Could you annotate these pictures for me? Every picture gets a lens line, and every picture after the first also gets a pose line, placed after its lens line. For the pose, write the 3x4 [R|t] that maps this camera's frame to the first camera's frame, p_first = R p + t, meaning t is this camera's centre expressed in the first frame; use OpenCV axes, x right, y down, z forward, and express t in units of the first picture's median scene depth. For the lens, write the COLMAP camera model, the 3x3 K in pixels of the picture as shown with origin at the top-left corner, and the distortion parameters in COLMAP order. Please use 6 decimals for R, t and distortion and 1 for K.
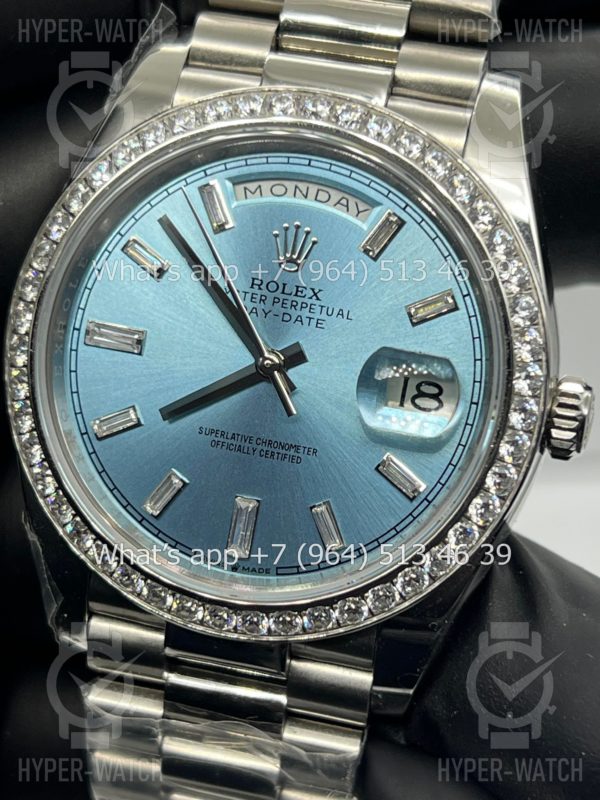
lens RADIAL K [[1772.9, 0, 300.3], [0, 1772.9, 400.8], [0, 0, 1]] dist [0.294187, 0.000000]
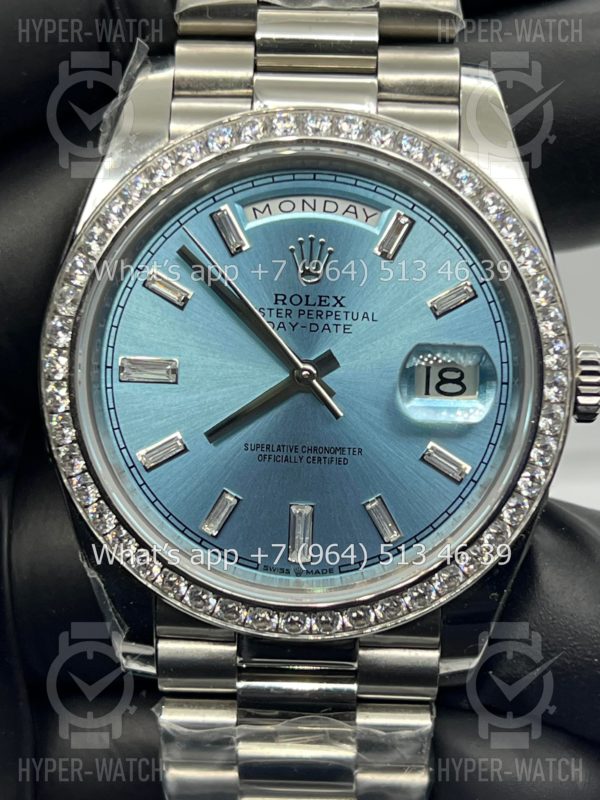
lens RADIAL K [[1772.9, 0, 300.8], [0, 1772.9, 400.9], [0, 0, 1]] dist [0.294187, 0.000000]
pose [[0.978611, -0.148483, 0.142386, -0.168461], [0.143942, 0.988705, 0.041741, -0.048631], [-0.146976, -0.020353, 0.988931, -0.026130]]
